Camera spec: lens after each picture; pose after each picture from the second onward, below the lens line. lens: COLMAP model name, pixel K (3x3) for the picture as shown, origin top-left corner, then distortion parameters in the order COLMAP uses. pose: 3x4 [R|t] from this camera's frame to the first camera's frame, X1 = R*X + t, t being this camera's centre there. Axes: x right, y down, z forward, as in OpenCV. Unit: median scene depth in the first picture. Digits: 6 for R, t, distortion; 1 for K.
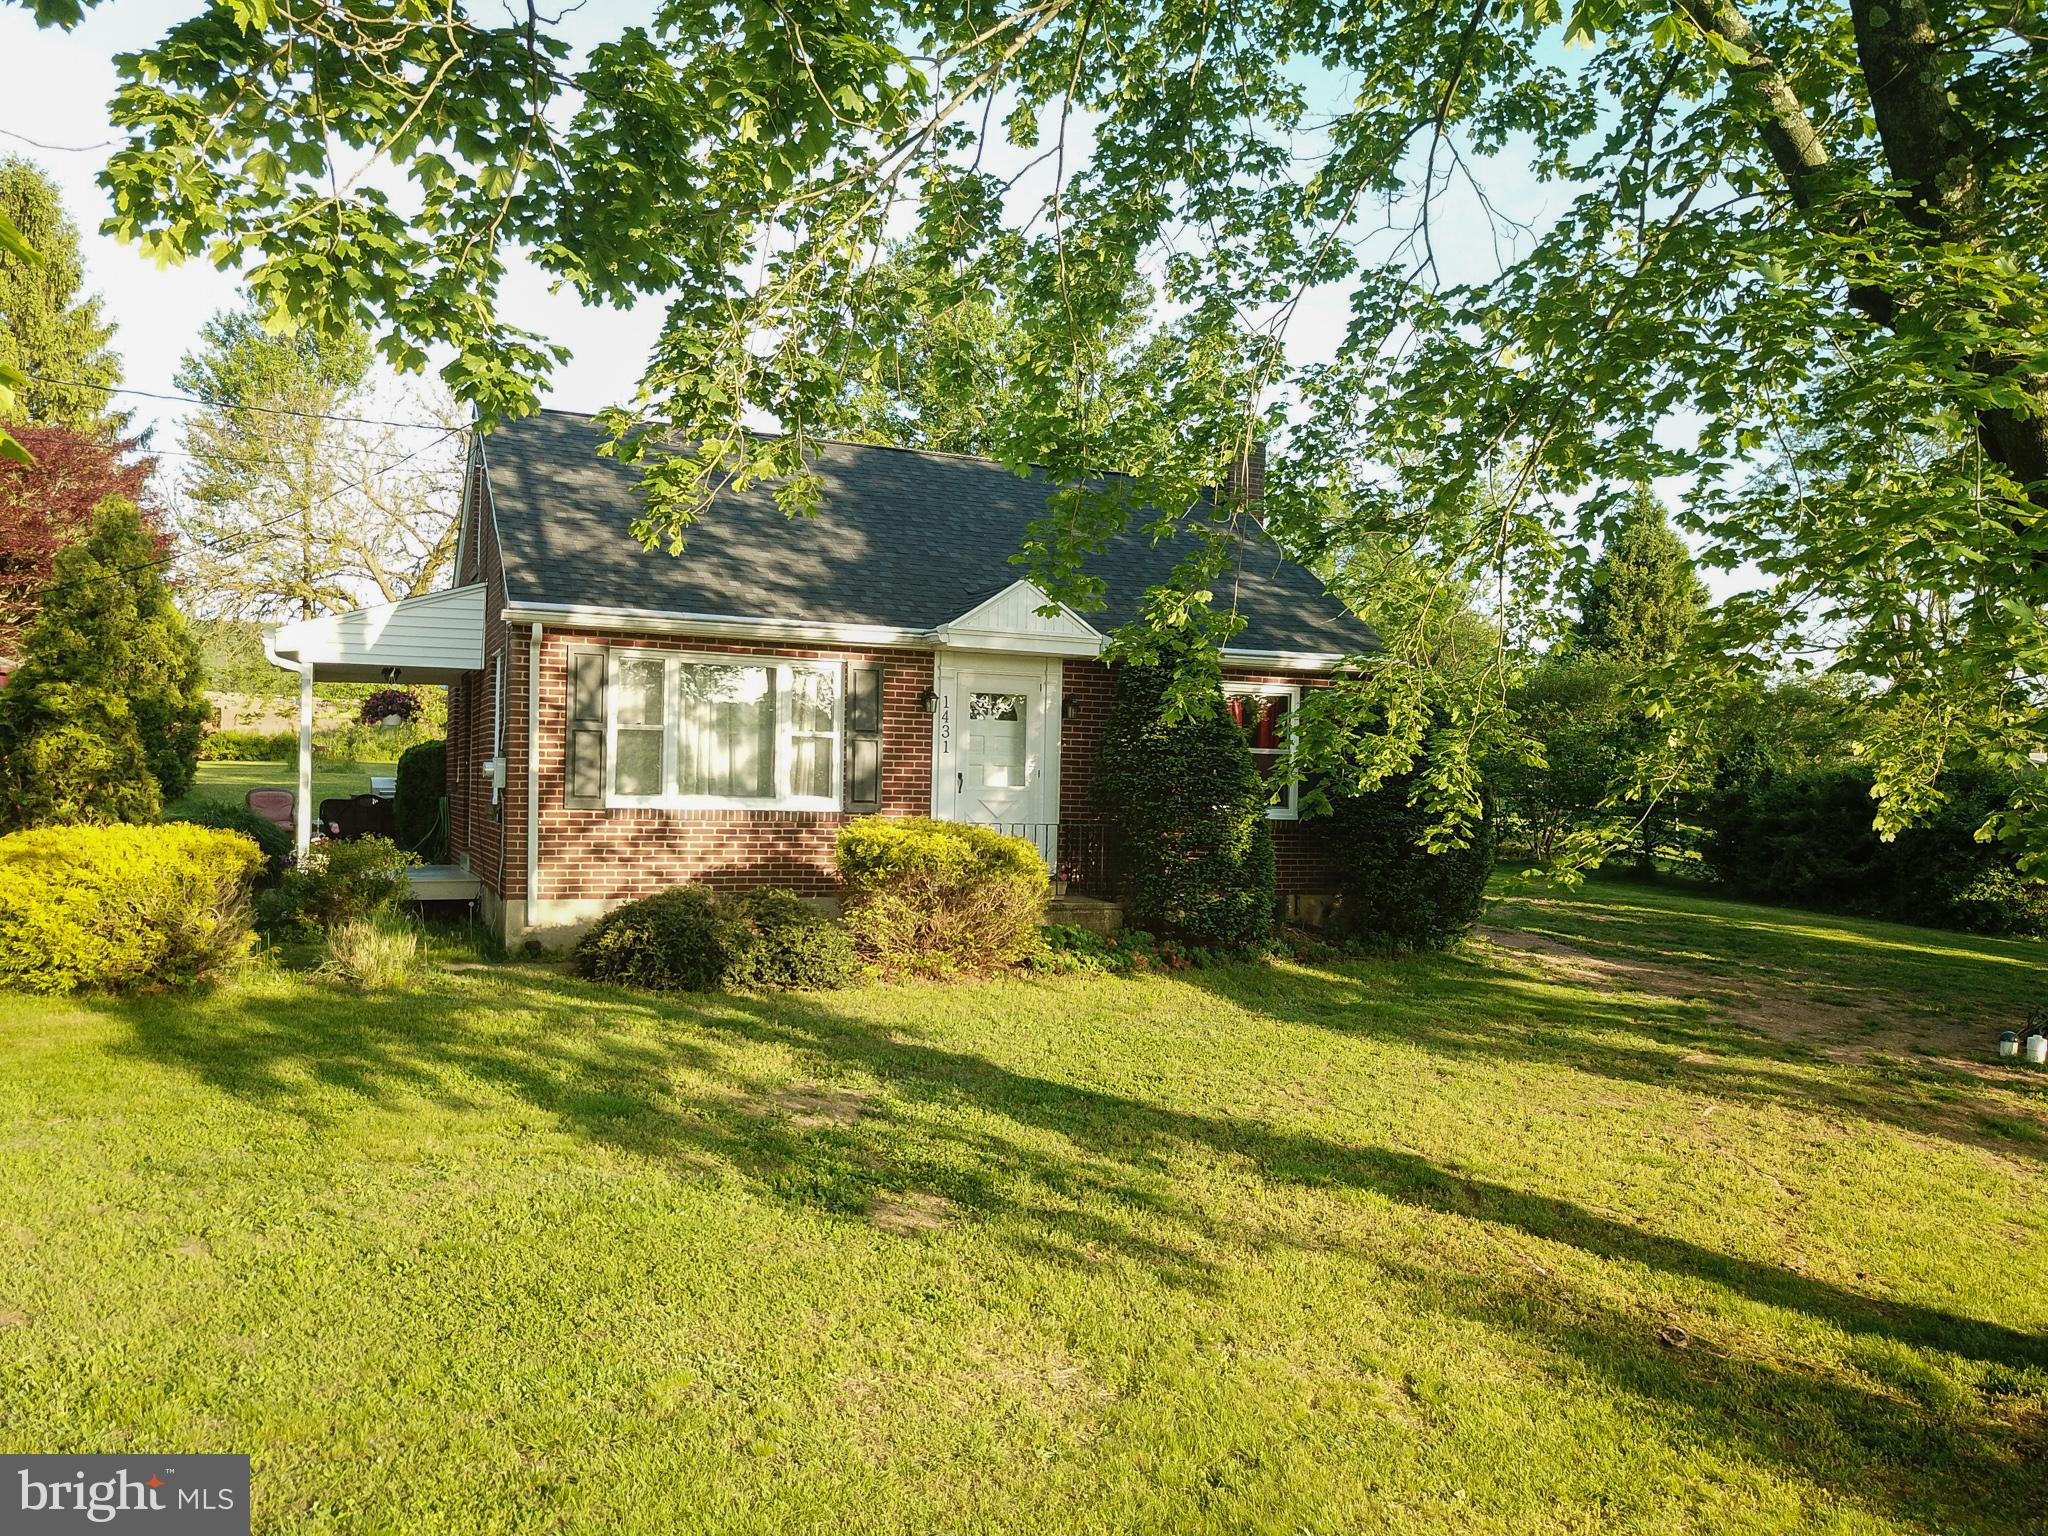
lens RADIAL K [[1691.7, 0, 1076.5], [0, 1691.7, 805.8], [0, 0, 1]] dist [0.042238, -0.170707]
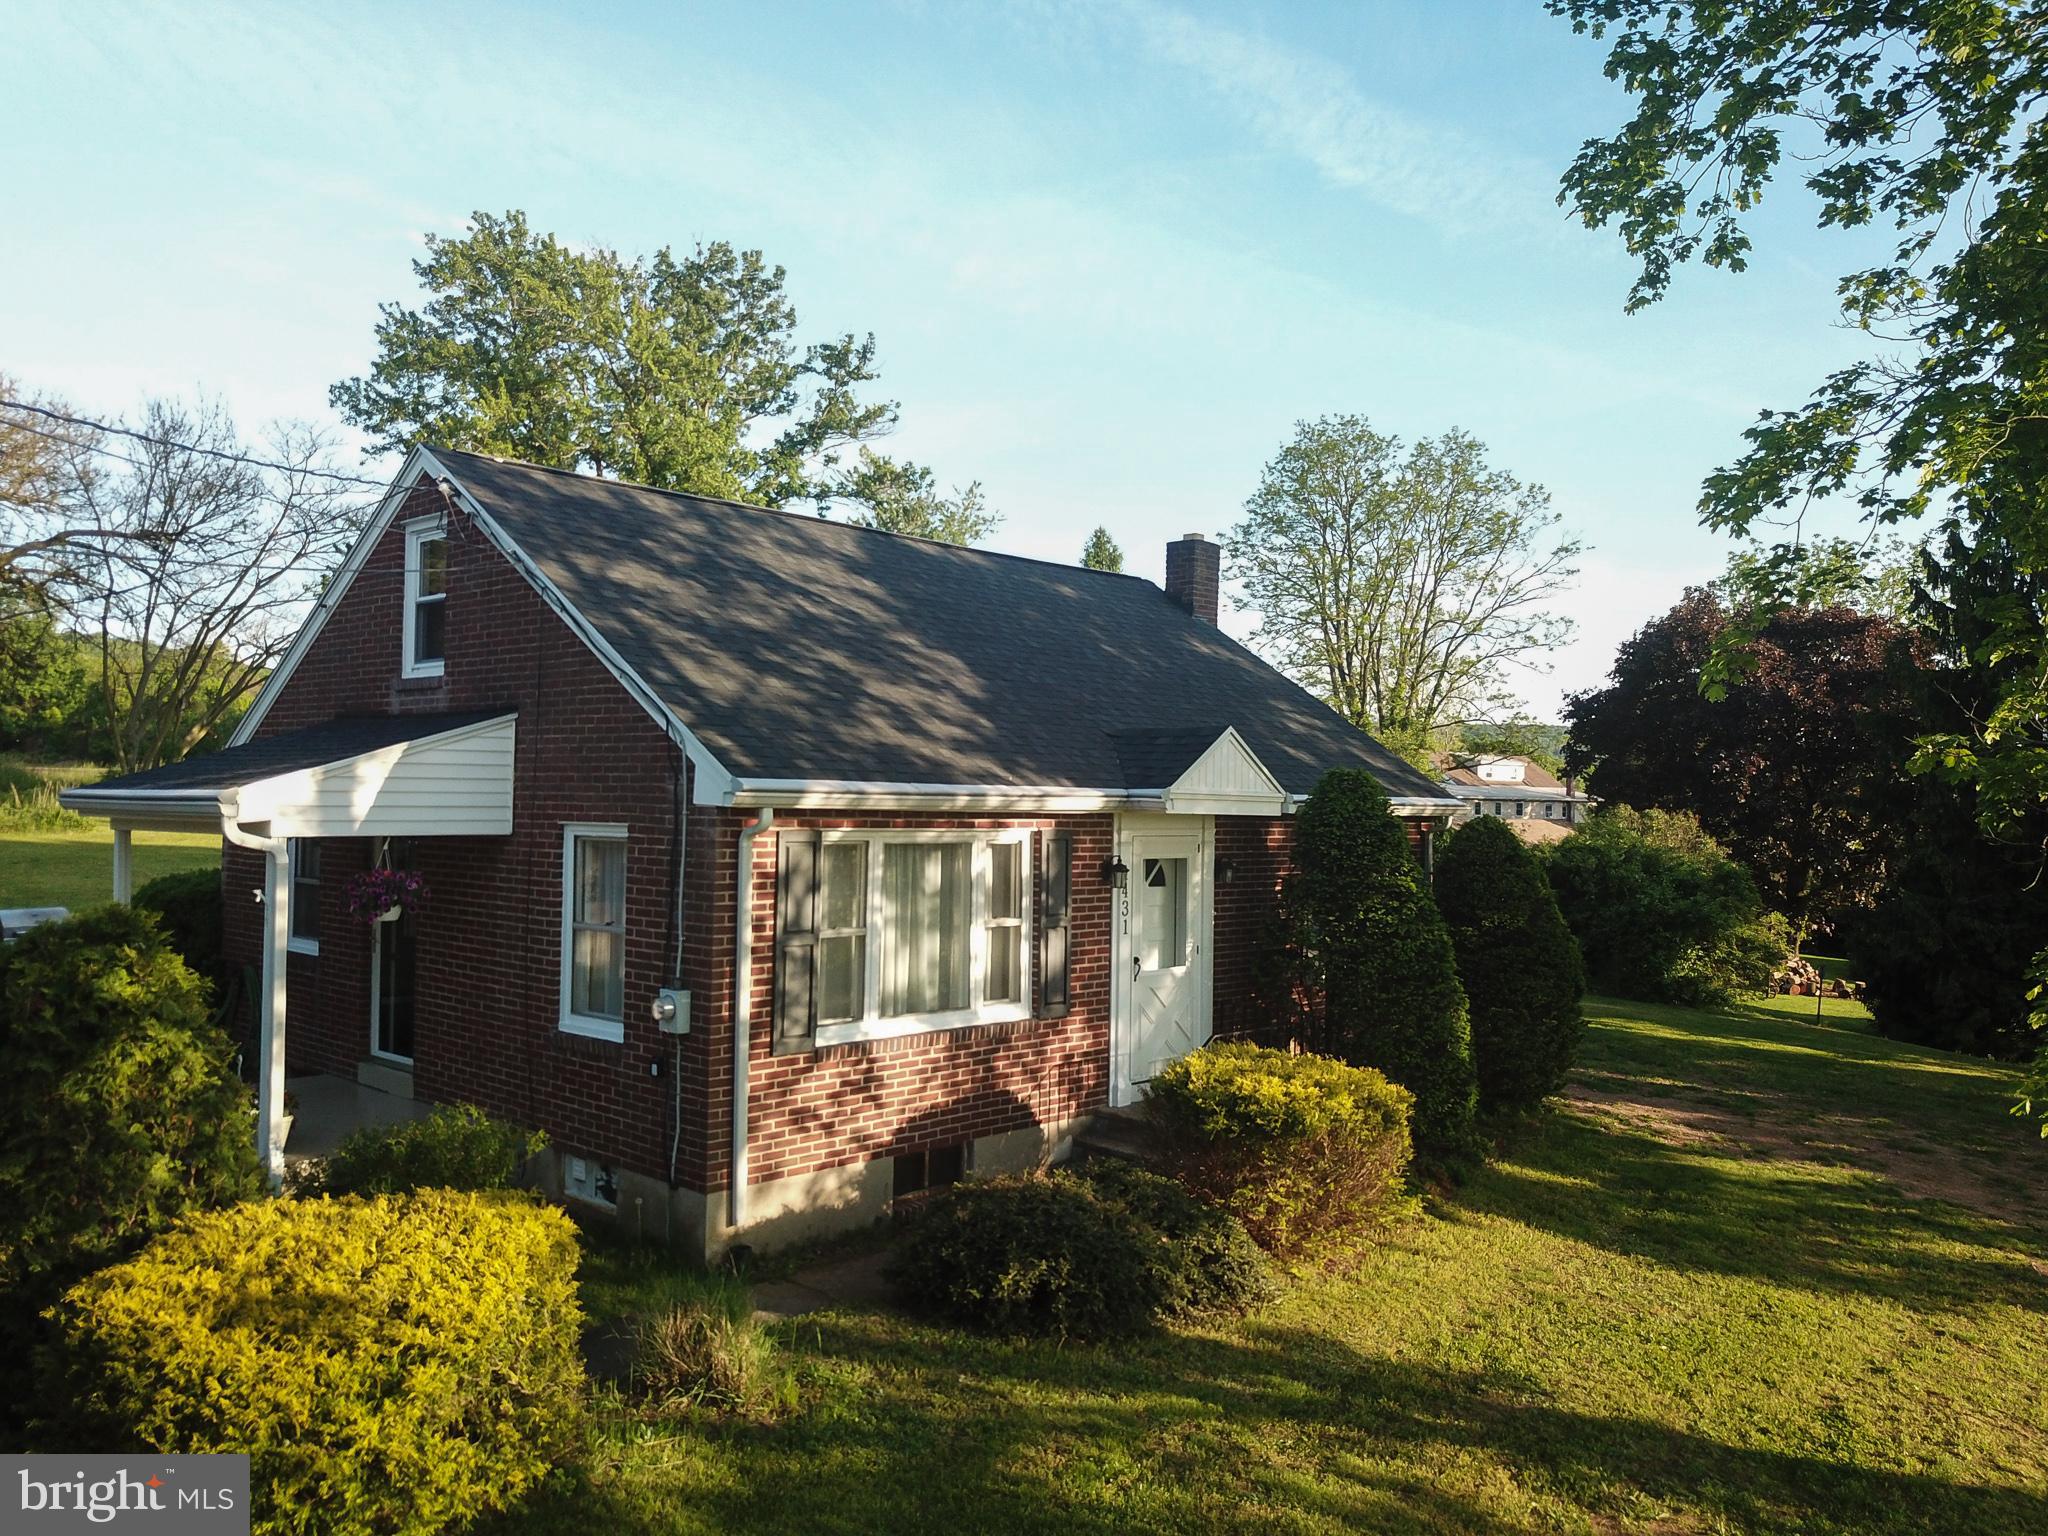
lens RADIAL K [[1632.8, 0, 1013.4], [0, 1632.8, 776.7], [0, 0, 1]] dist [0.030417, -0.084204]
pose [[0.915677, 0.002220, 0.401909, -0.459003], [-0.000723, 0.999992, -0.003876, -0.108445], [-0.401915, 0.003258, 0.915671, 0.297047]]
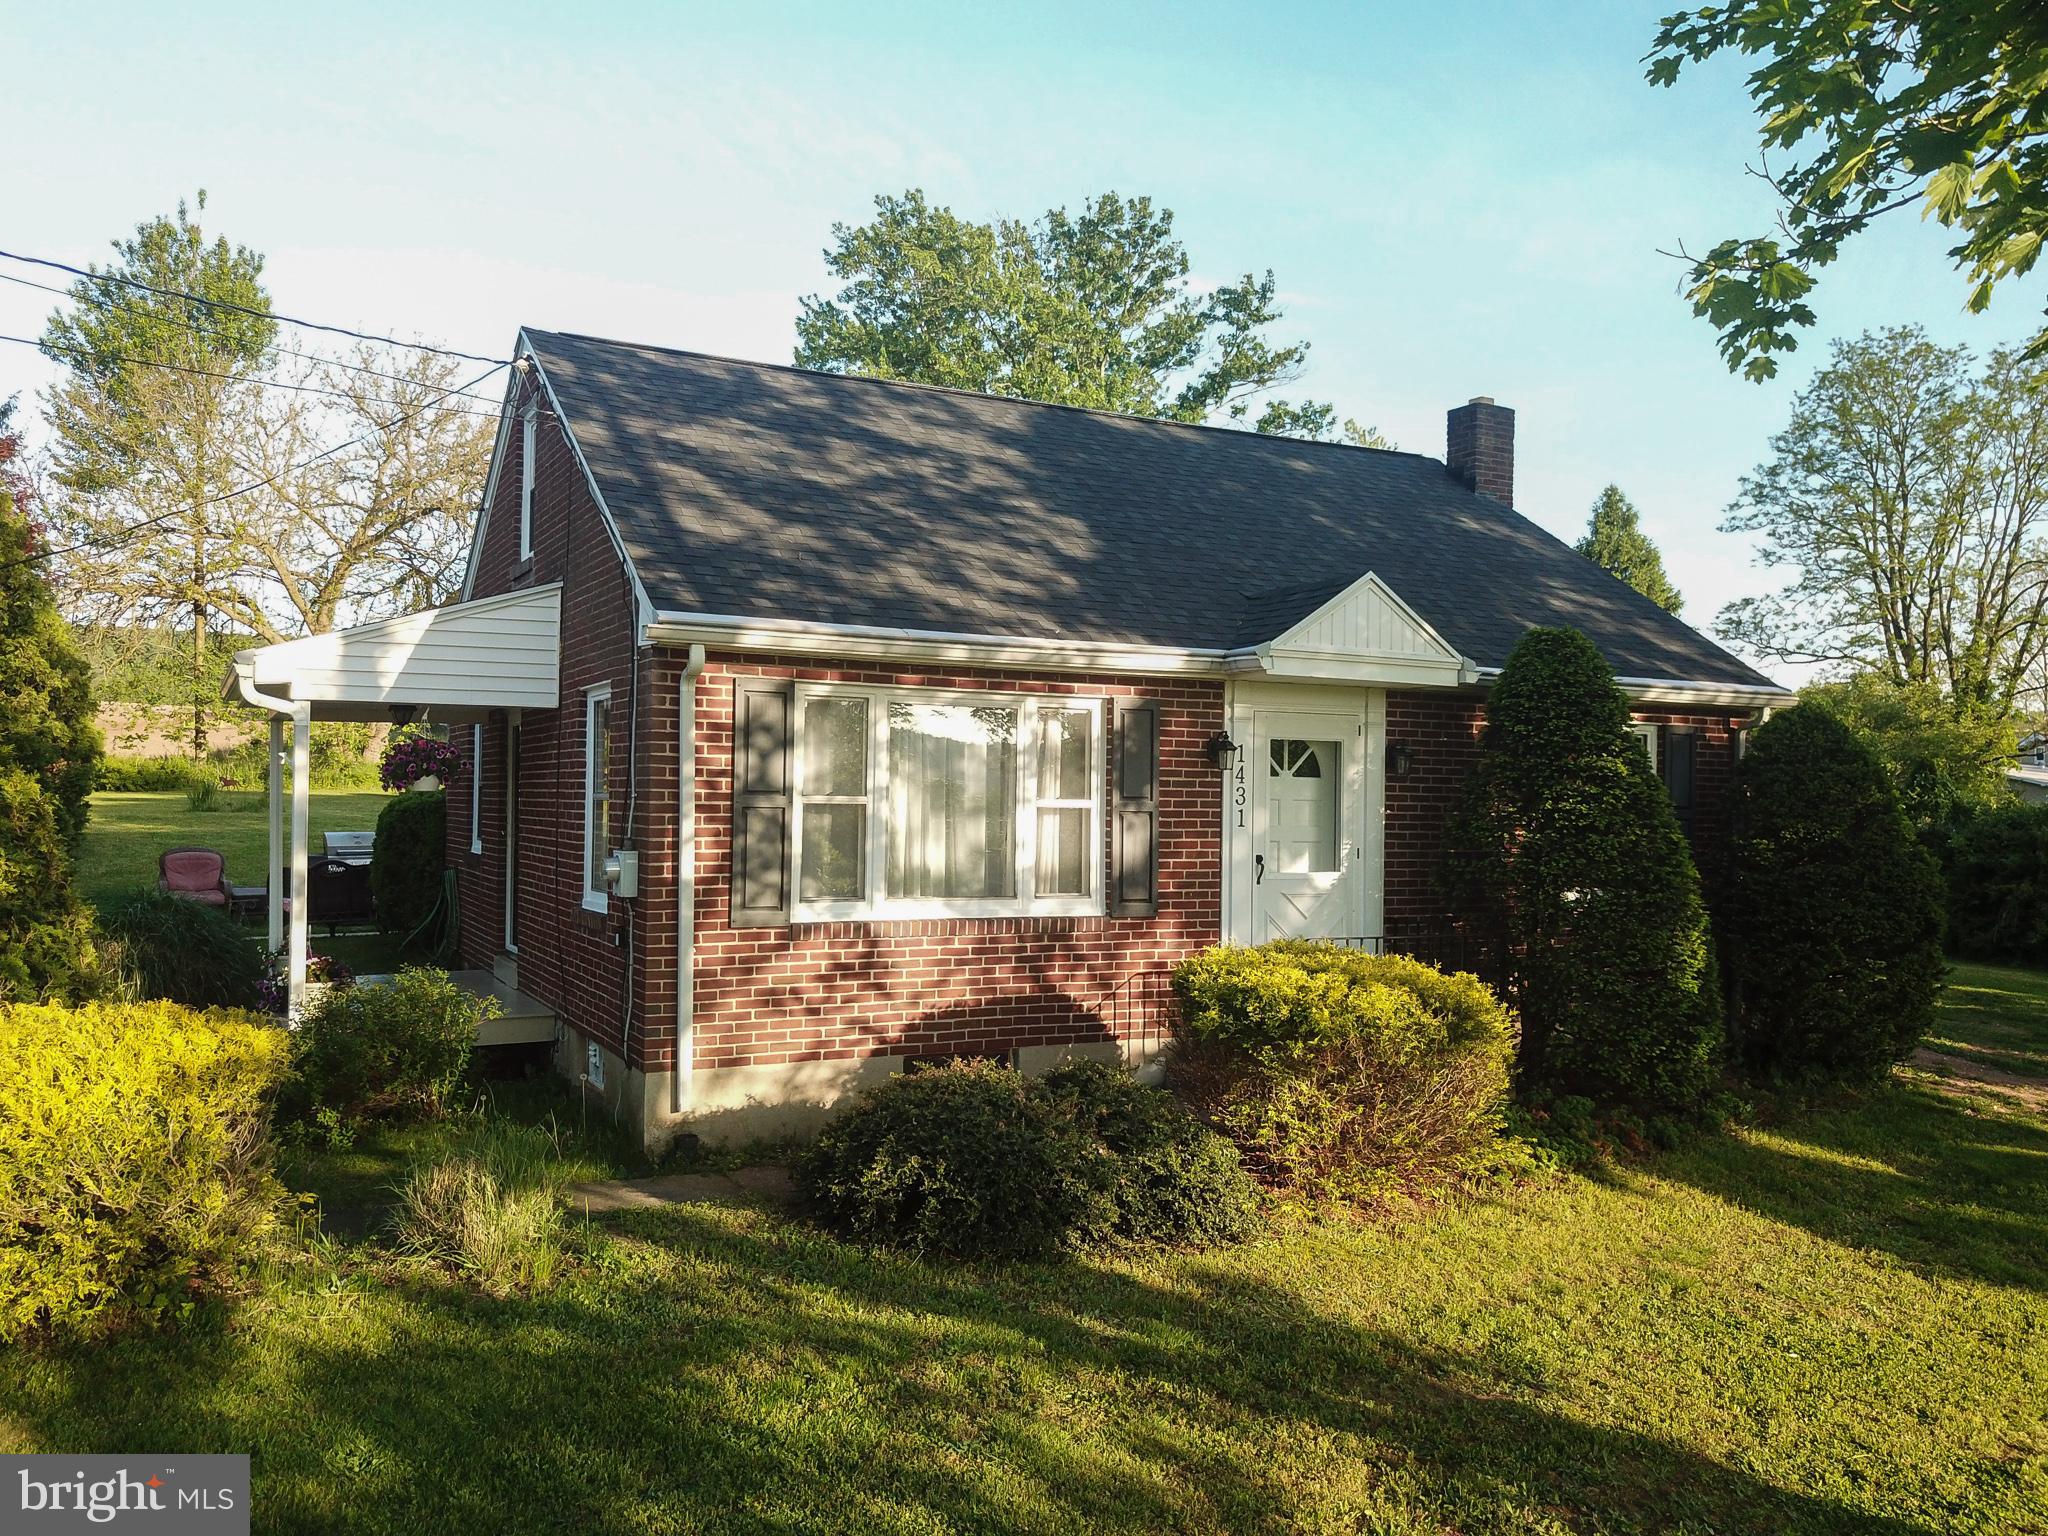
lens RADIAL K [[1632.8, 0, 1013.4], [0, 1632.8, 776.7], [0, 0, 1]] dist [0.030417, -0.084204]
pose [[0.998169, -0.004391, 0.060325, -0.216520], [0.005357, 0.999860, -0.015864, -0.043143], [-0.060247, 0.016158, 0.998053, 0.341932]]
